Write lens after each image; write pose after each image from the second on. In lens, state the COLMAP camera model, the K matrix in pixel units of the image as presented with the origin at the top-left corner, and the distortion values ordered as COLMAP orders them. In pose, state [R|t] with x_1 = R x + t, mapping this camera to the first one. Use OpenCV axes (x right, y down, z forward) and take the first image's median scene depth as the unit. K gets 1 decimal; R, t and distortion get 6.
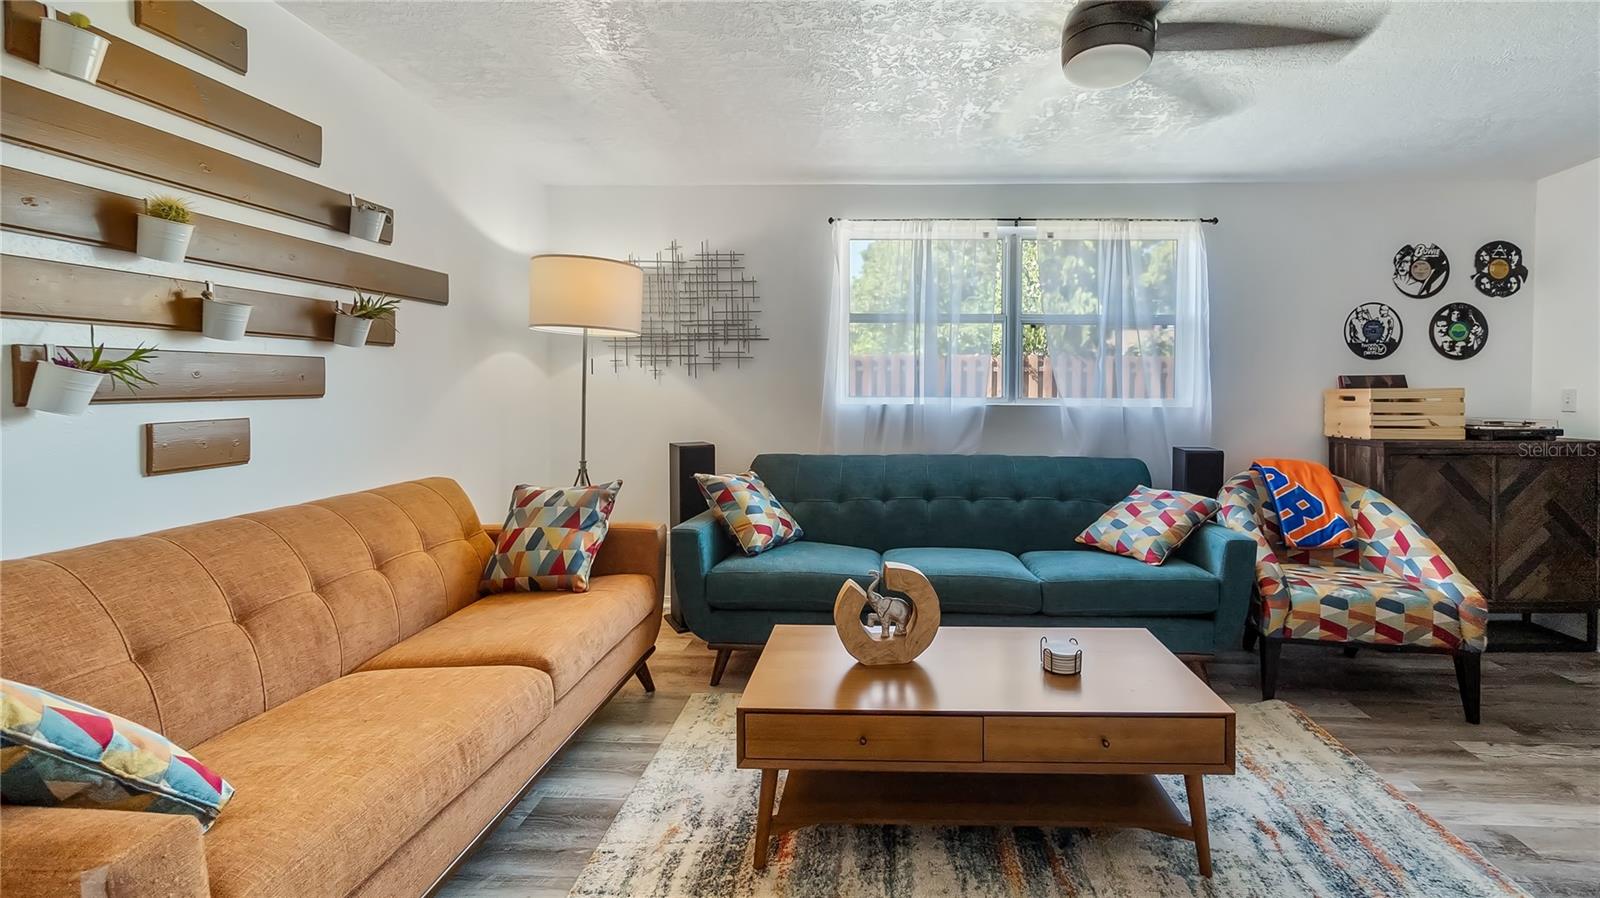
lens RADIAL K [[661.5, 0, 888.0], [0, 661.5, 402.9], [0, 0, 1]] dist [0.001891, 0.000517]
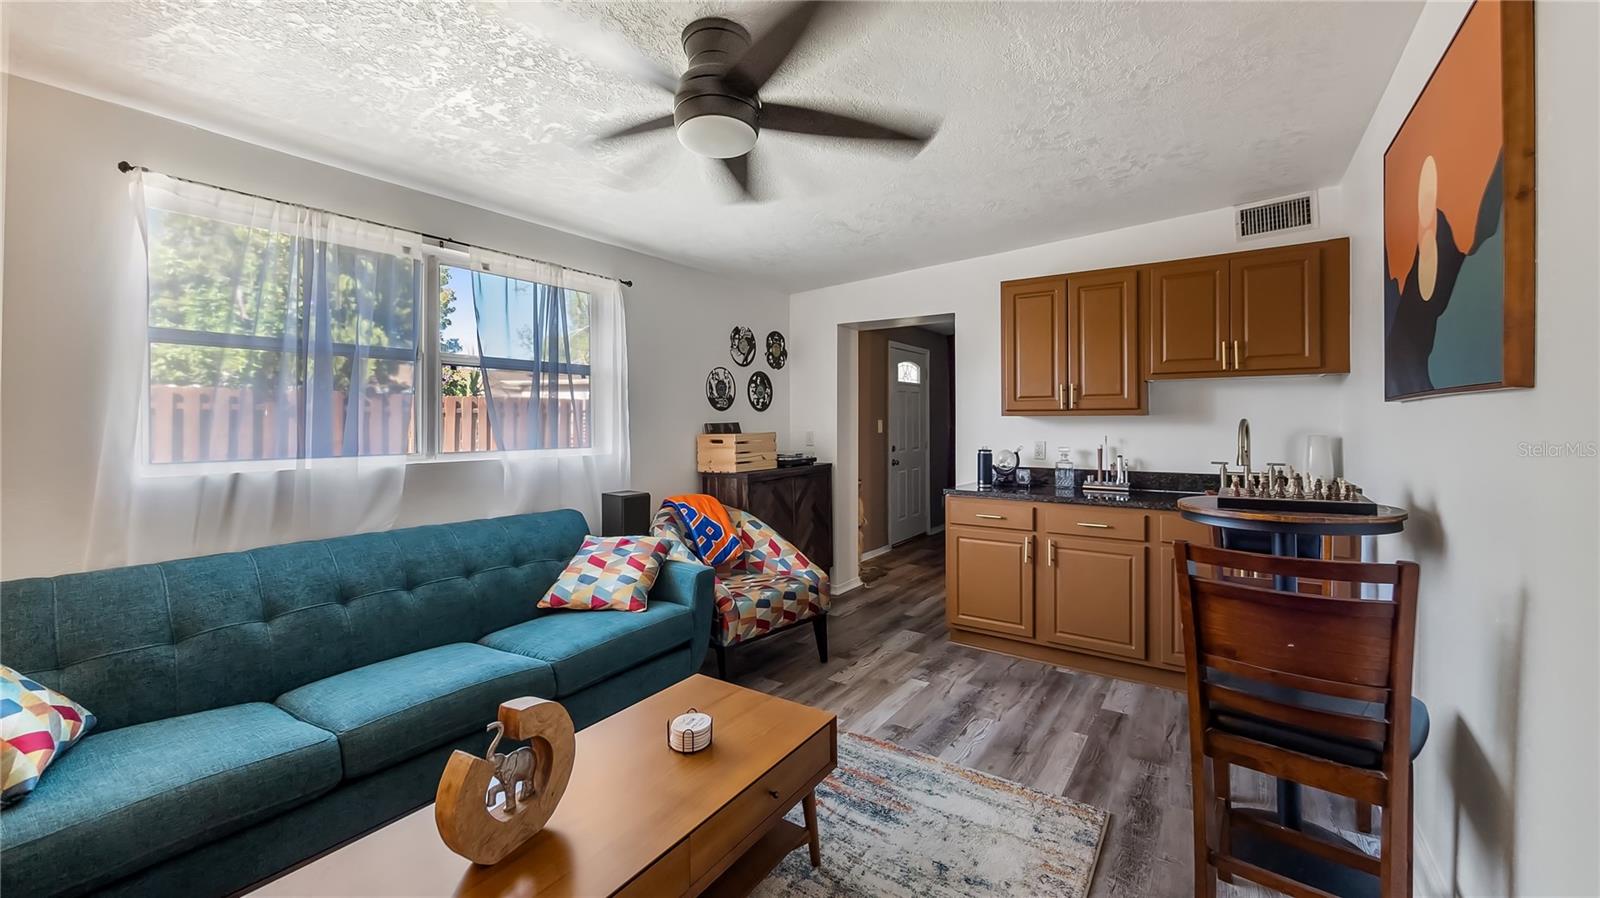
lens RADIAL K [[627.3, 0, 795.3], [0, 627.3, 425.1], [0, 0, 1]] dist [-0.002325, 0.000134]
pose [[0.546284, -0.011531, 0.837520, -0.252676], [0.026506, 0.999642, -0.003525, -0.032563], [-0.837180, 0.024125, 0.546395, 0.227420]]
